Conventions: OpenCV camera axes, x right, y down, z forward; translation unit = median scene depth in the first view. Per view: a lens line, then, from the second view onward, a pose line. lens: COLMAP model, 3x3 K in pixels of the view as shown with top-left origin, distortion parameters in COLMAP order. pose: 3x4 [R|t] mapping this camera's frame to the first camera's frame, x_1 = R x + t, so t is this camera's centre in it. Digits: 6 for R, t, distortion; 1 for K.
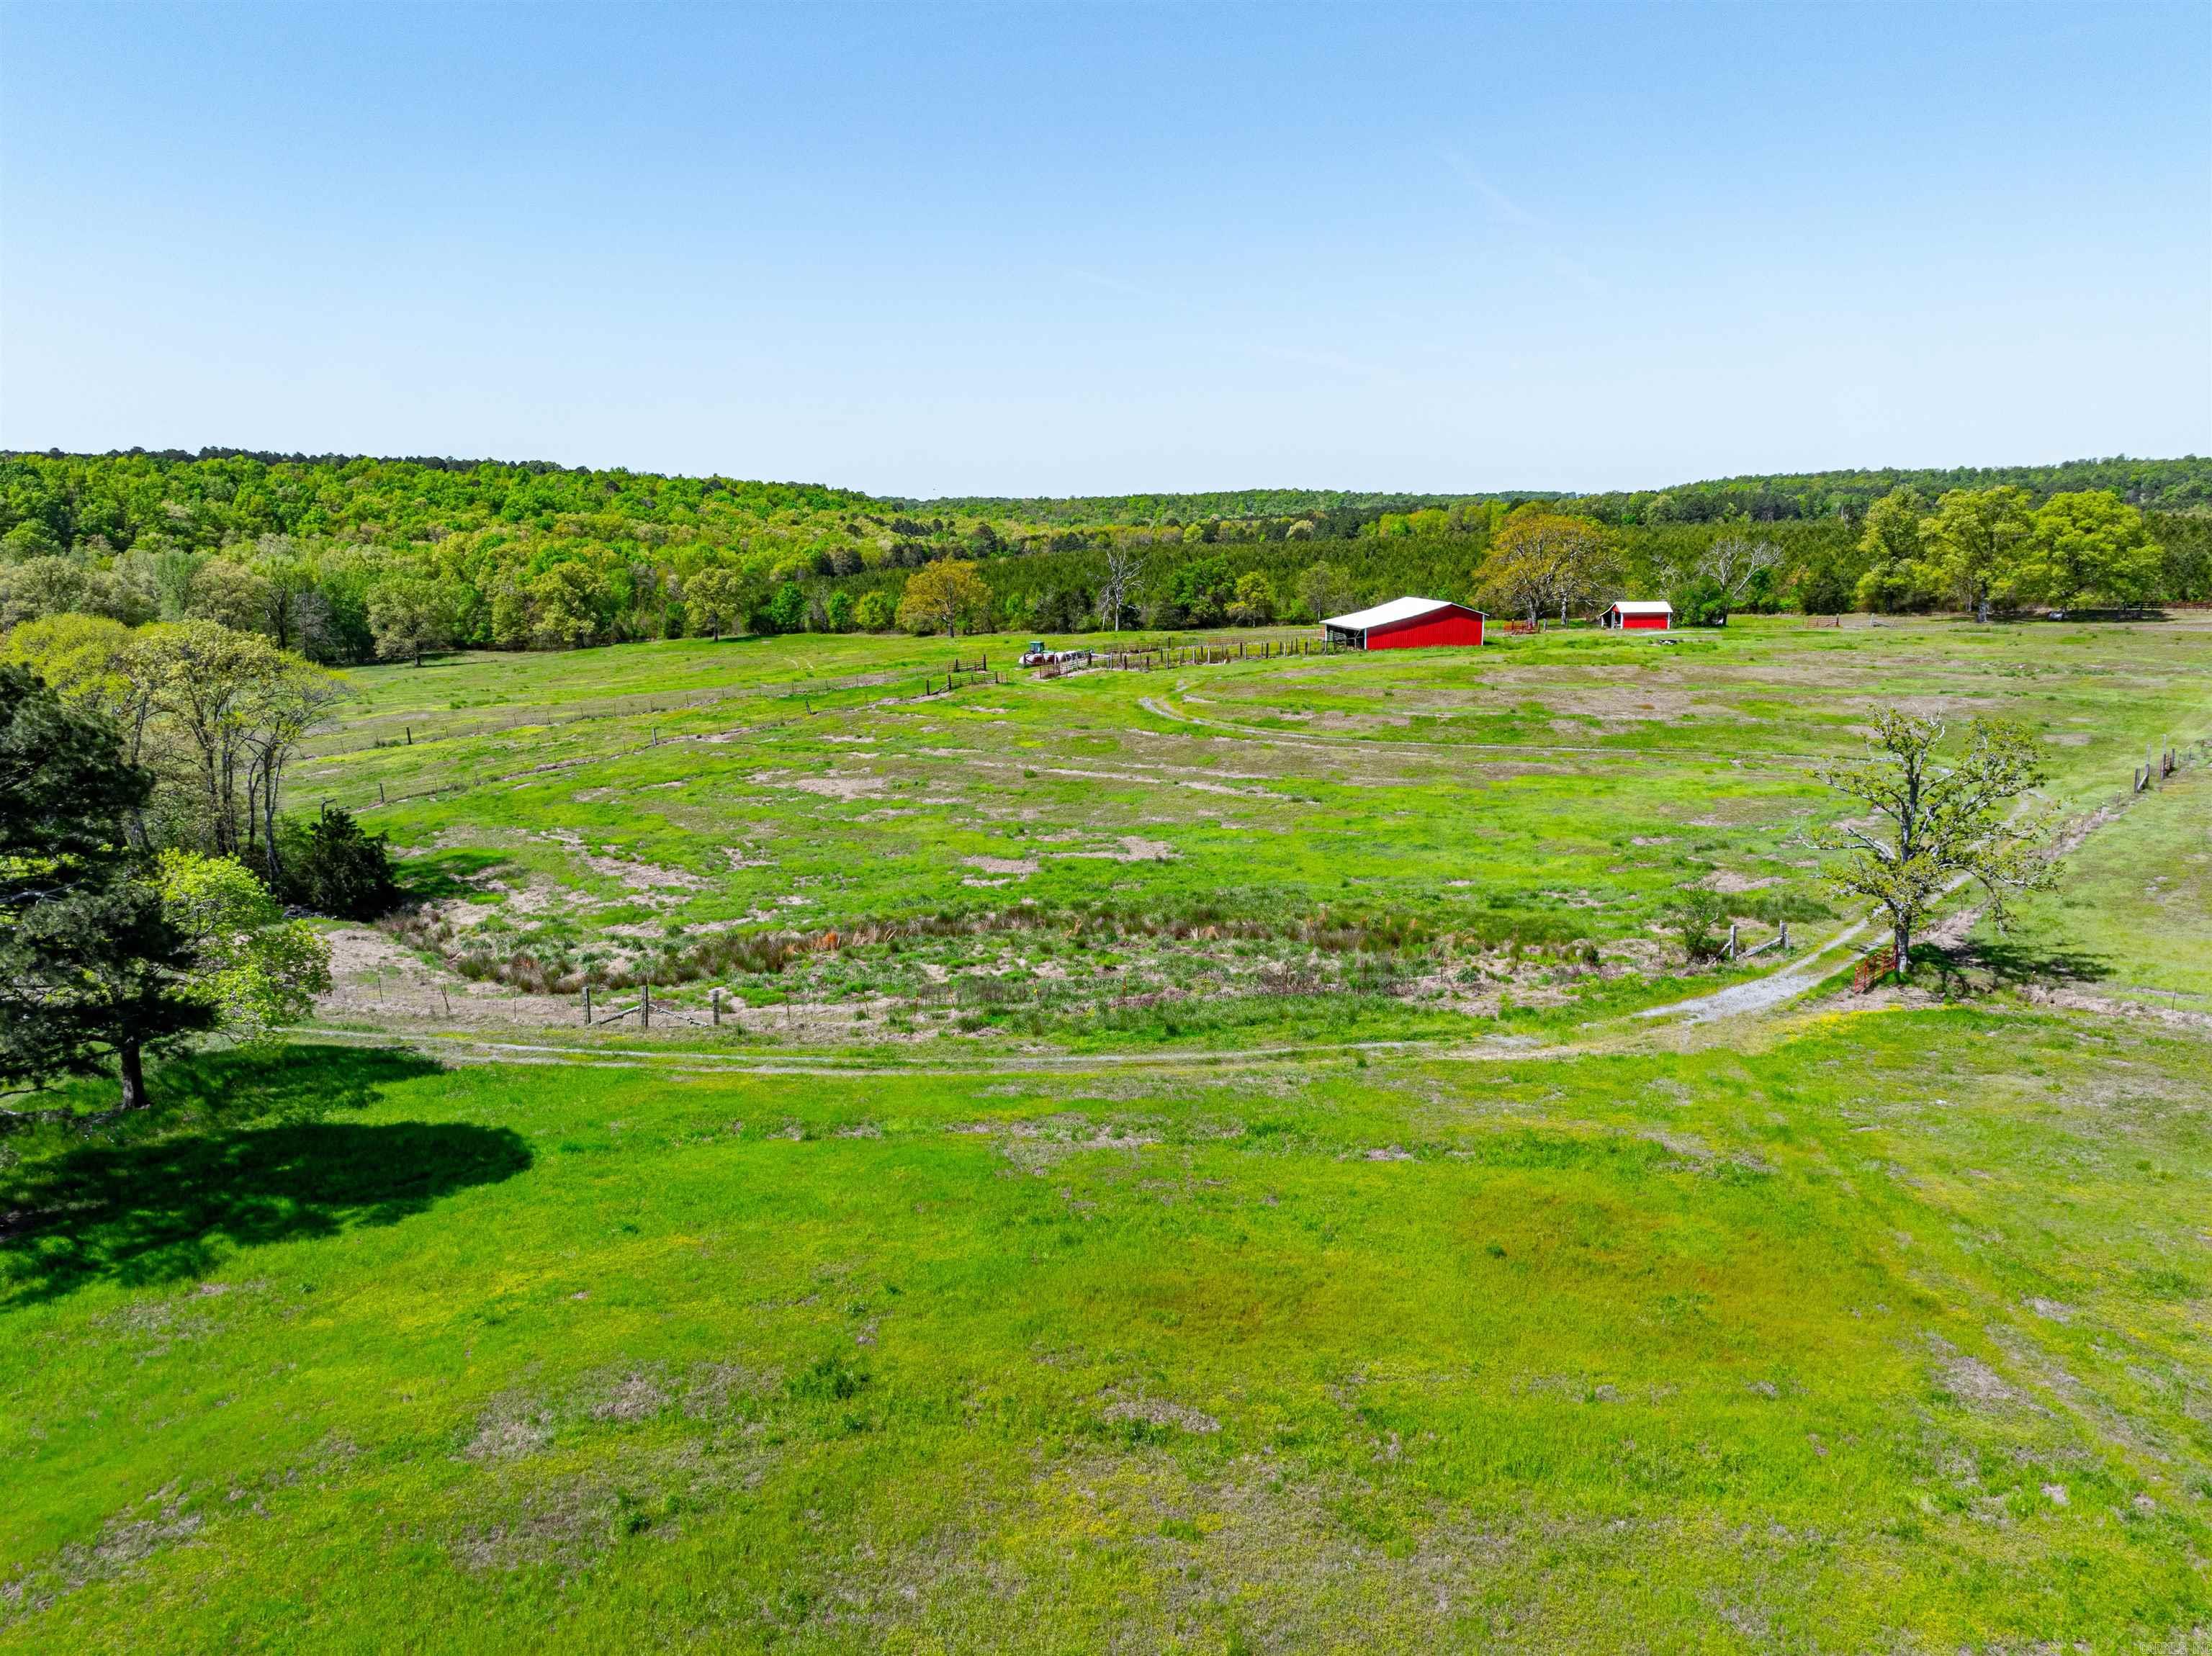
lens RADIAL K [[1562.5, 0, 1100.4], [0, 1562.5, 841.2], [0, 0, 1]] dist [-0.032760, 0.014935]
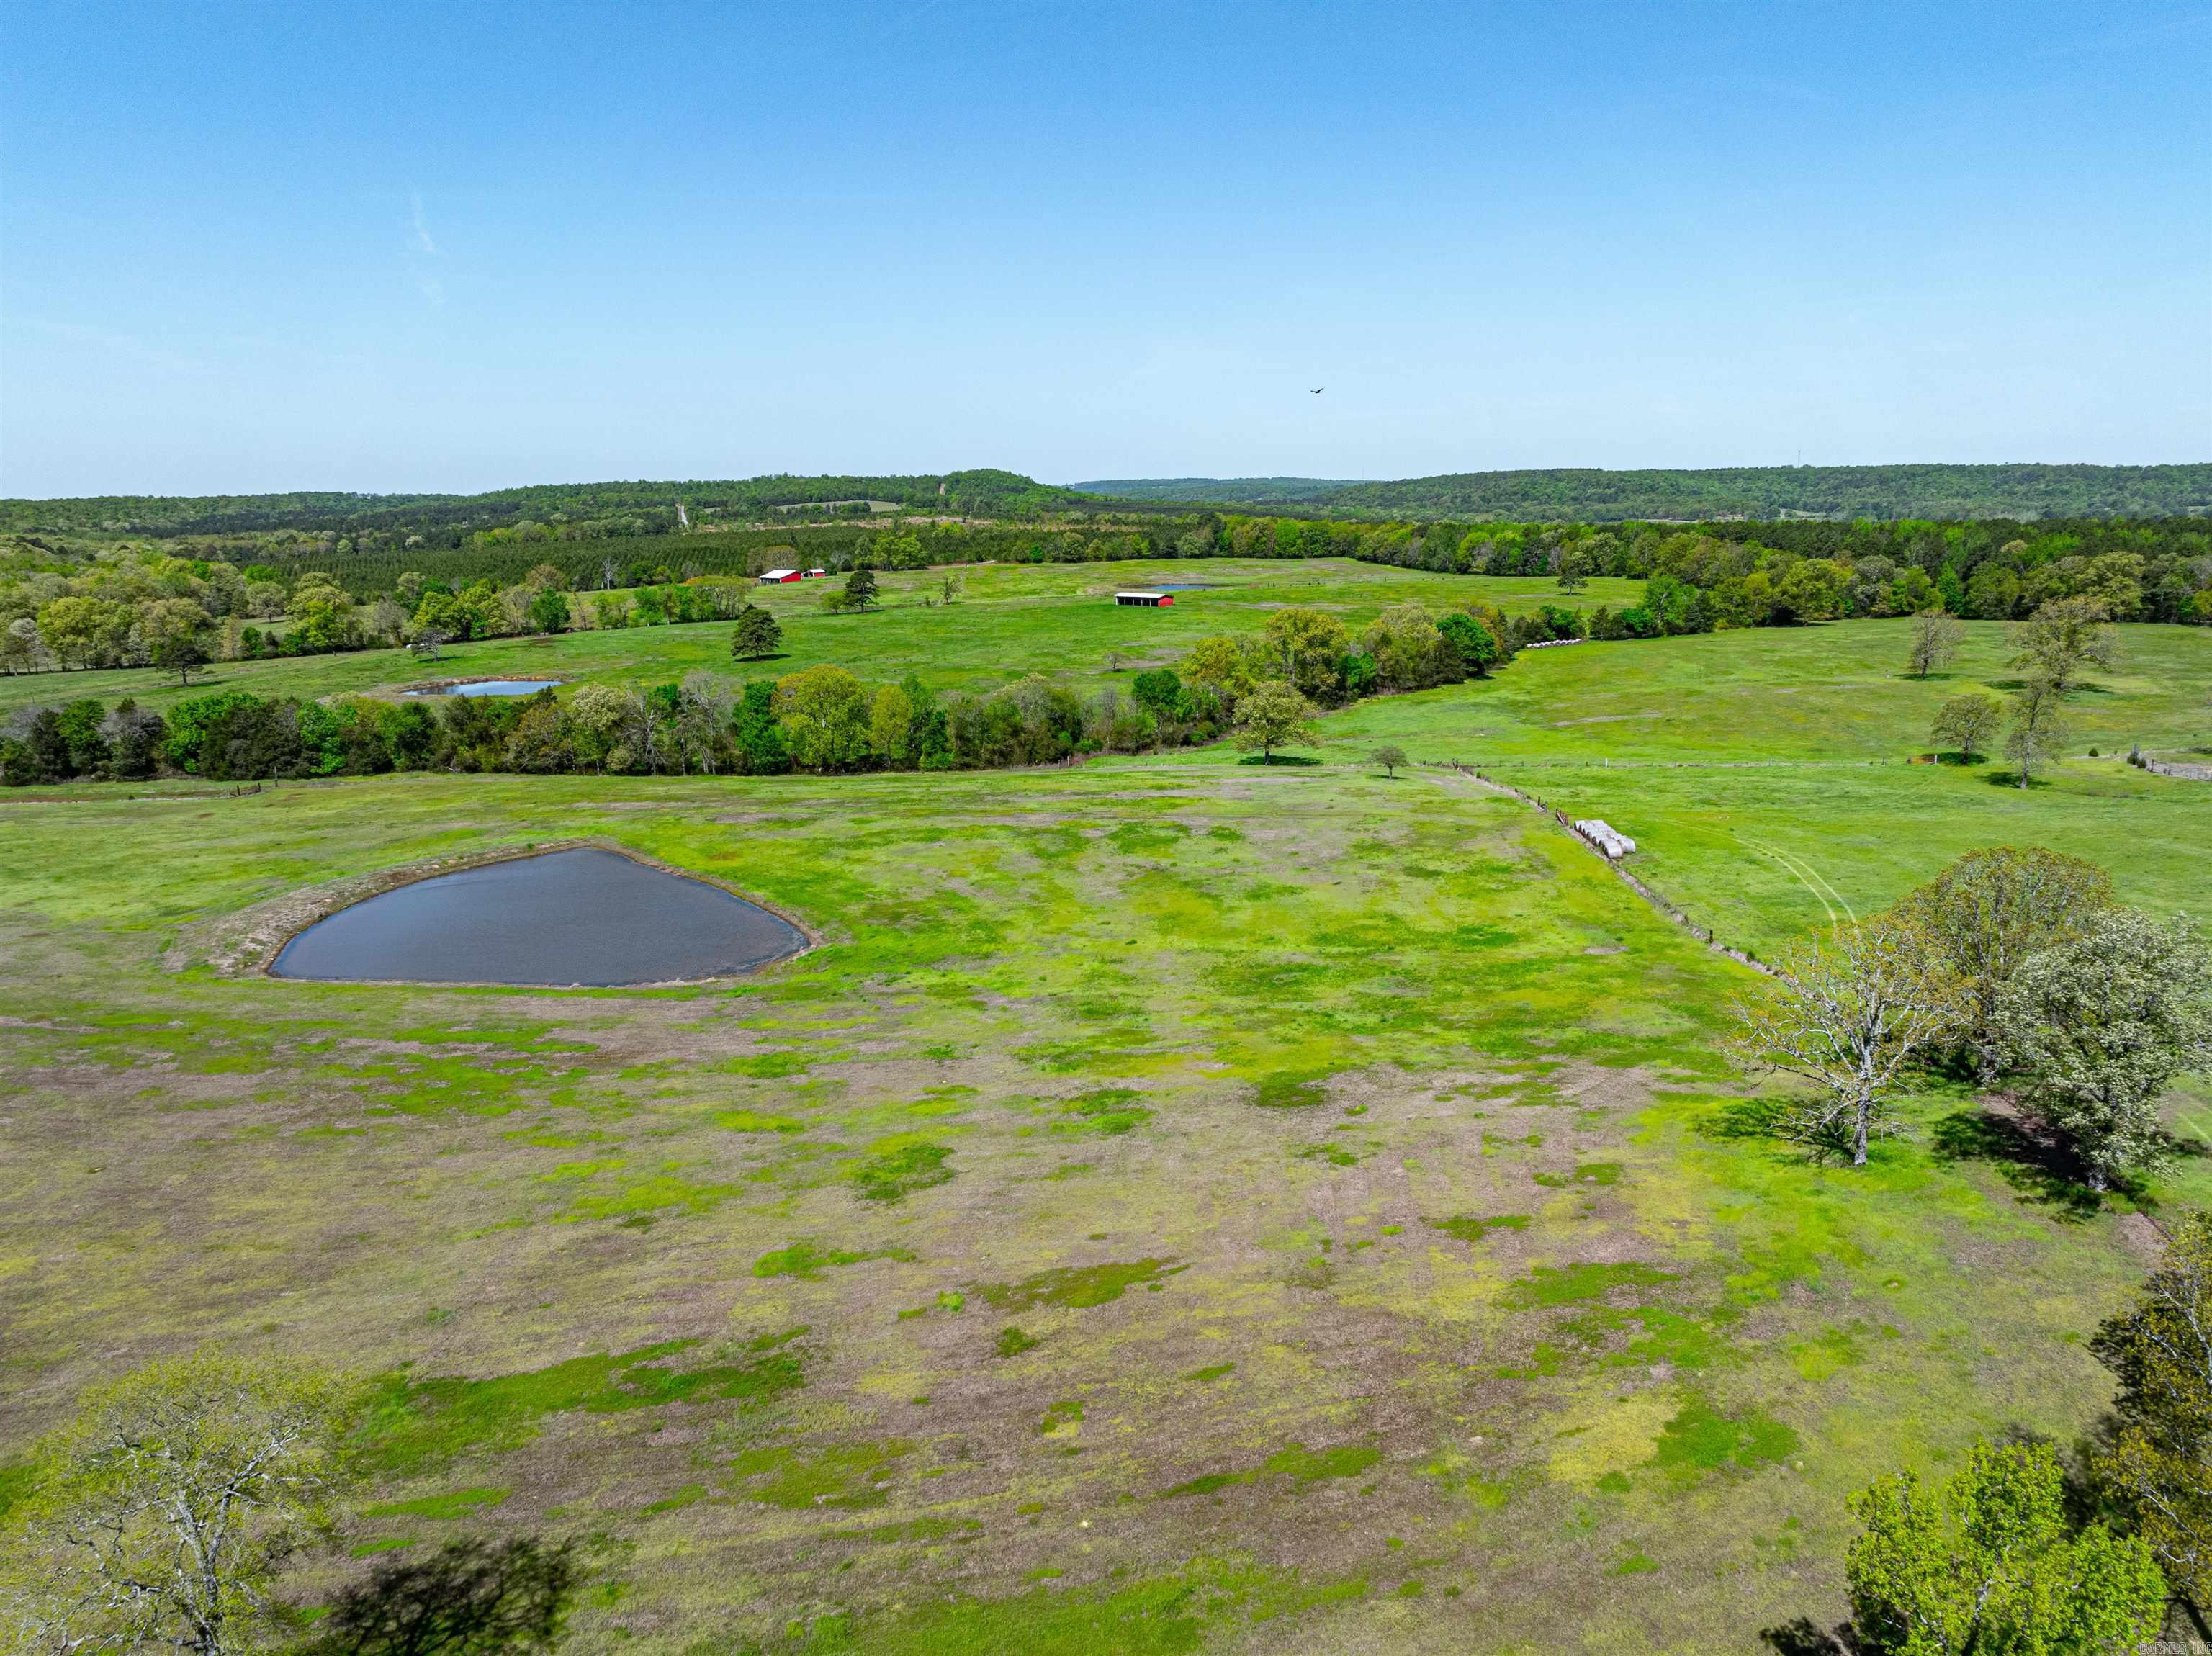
lens RADIAL K [[1562.5, 0, 1099.9], [0, 1562.5, 825.3], [0, 0, 1]] dist [-0.032760, 0.014935]
pose [[0.693383, -0.147528, 0.705306, -1.919577], [0.147426, 0.987156, 0.061549, 0.324268], [-0.705327, 0.061303, 0.706226, -2.096382]]
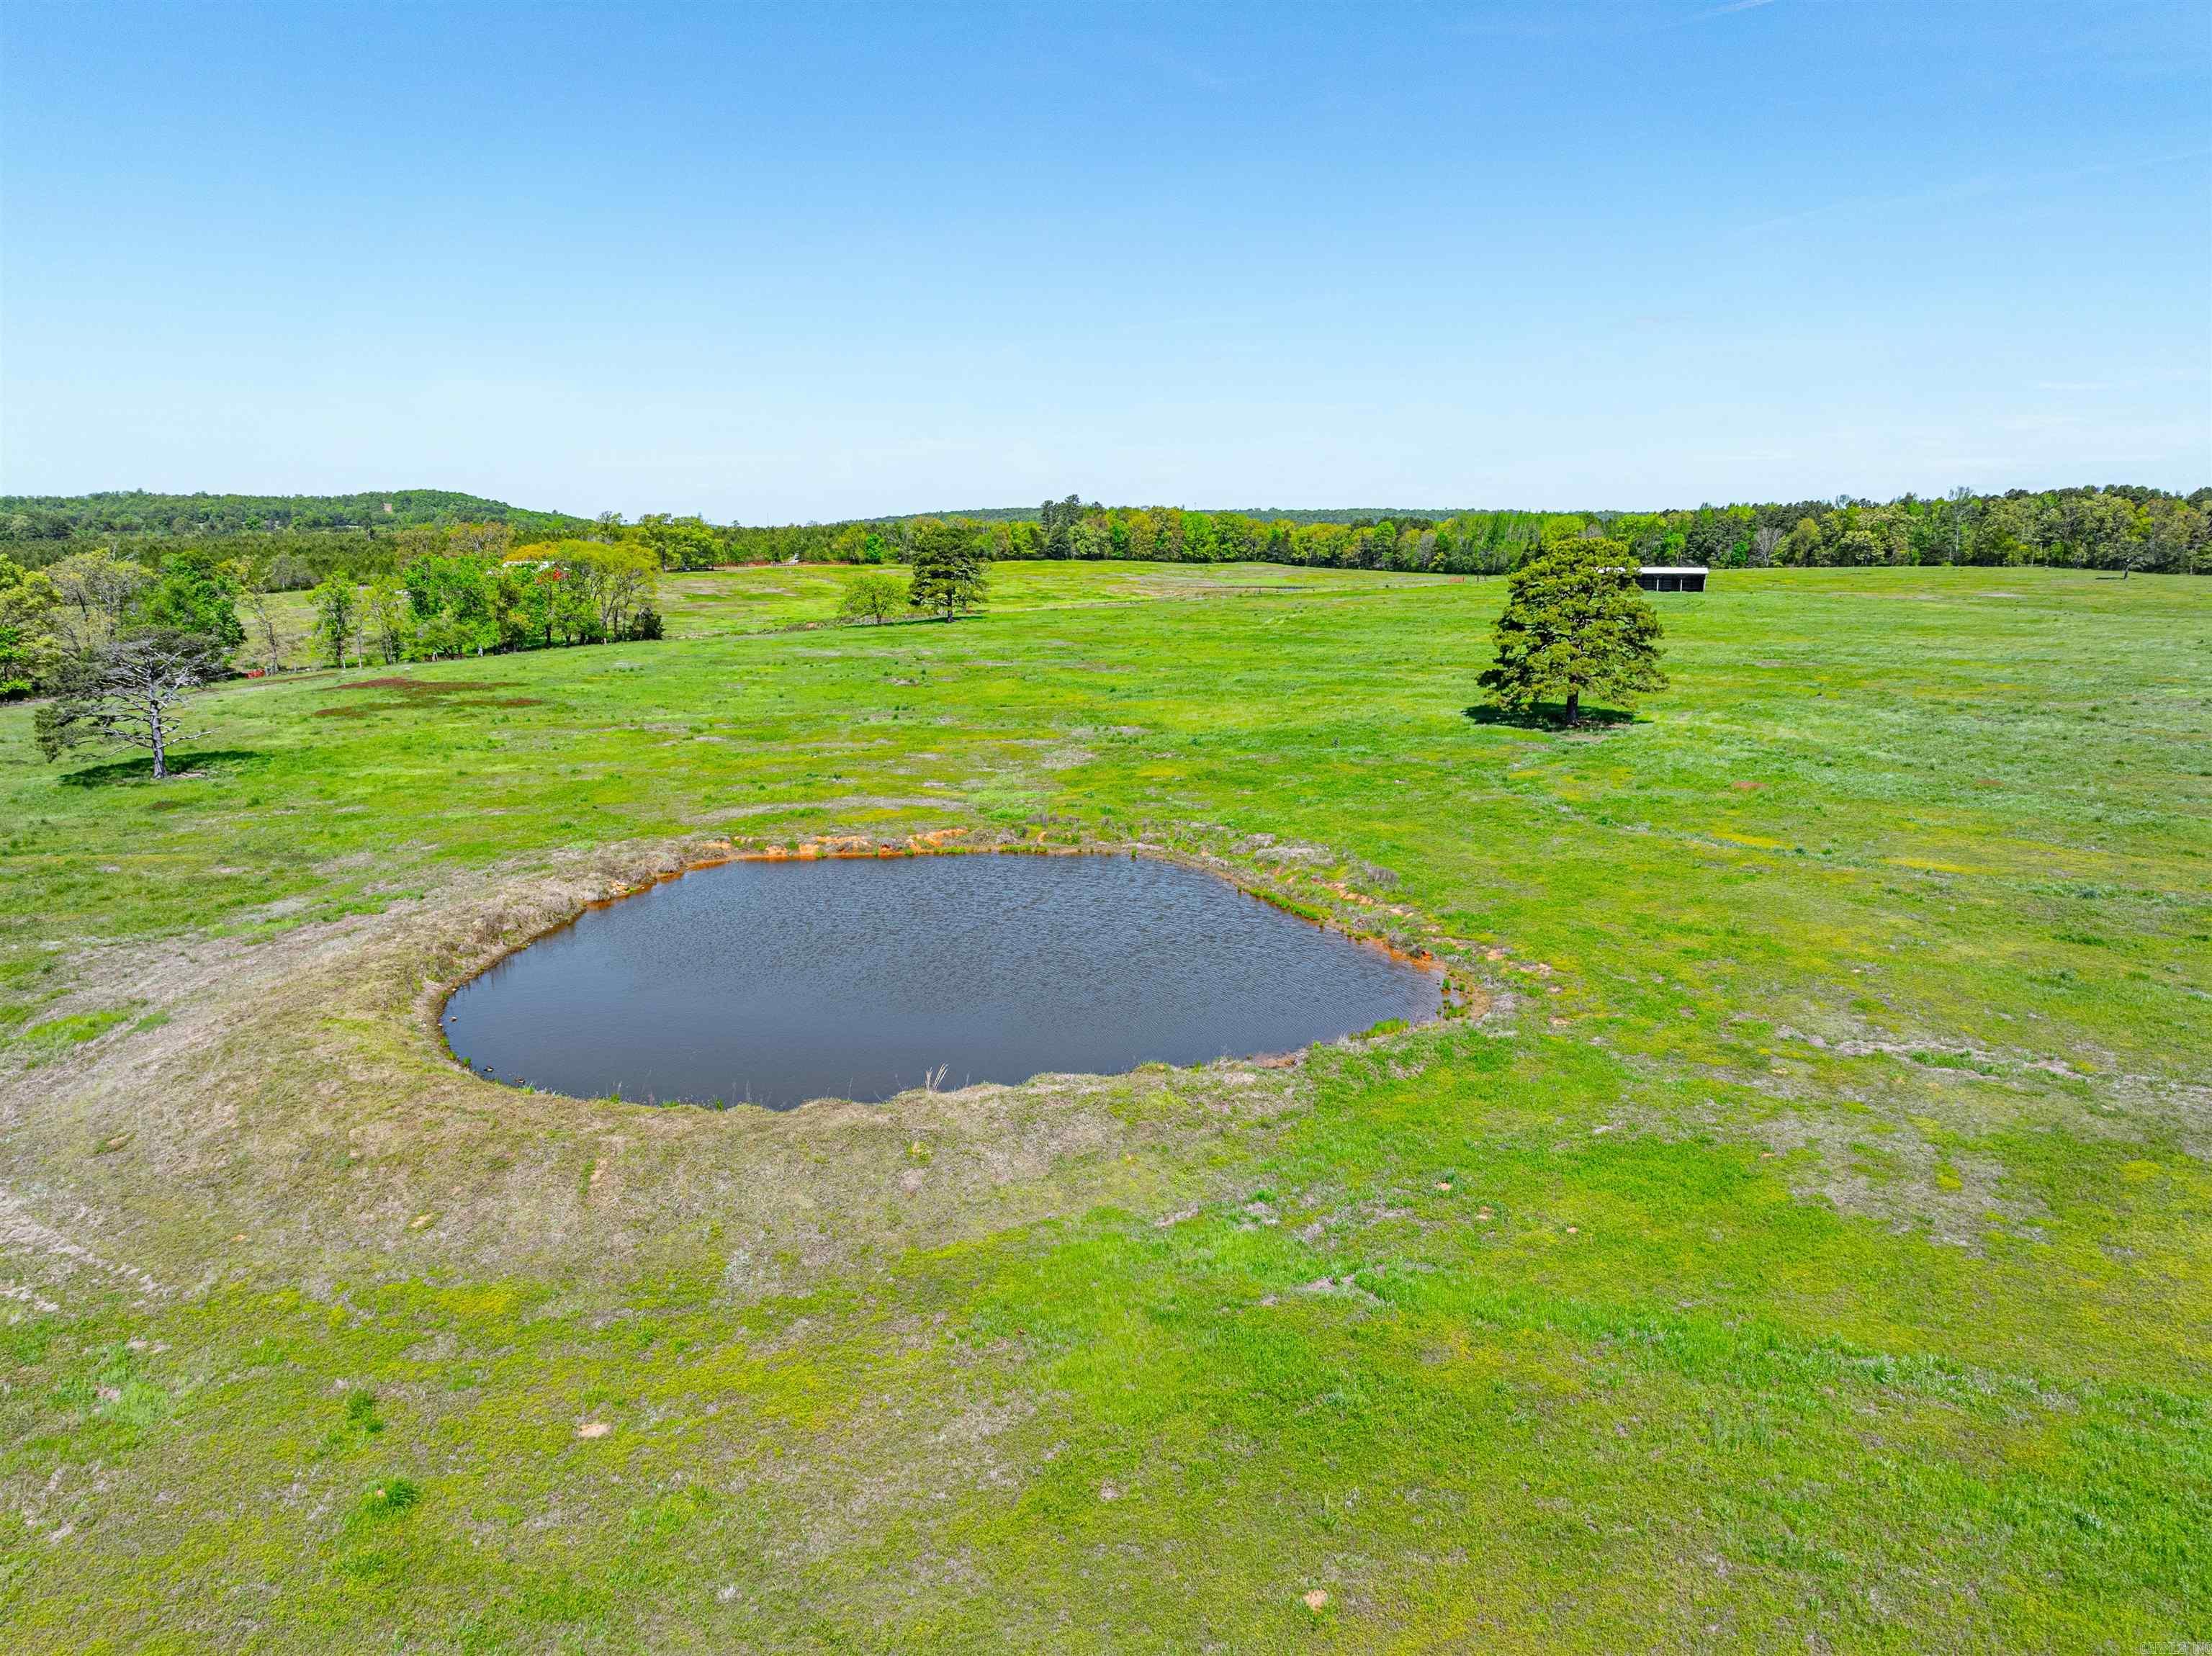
lens RADIAL K [[1562.5, 0, 1101.7], [0, 1562.5, 808.2], [0, 0, 1]] dist [-0.032760, 0.014935]
pose [[0.354496, -0.145621, 0.923649, -1.341036], [0.182991, 0.979503, 0.084195, 0.119332], [-0.916977, 0.139173, 0.373877, -0.382677]]
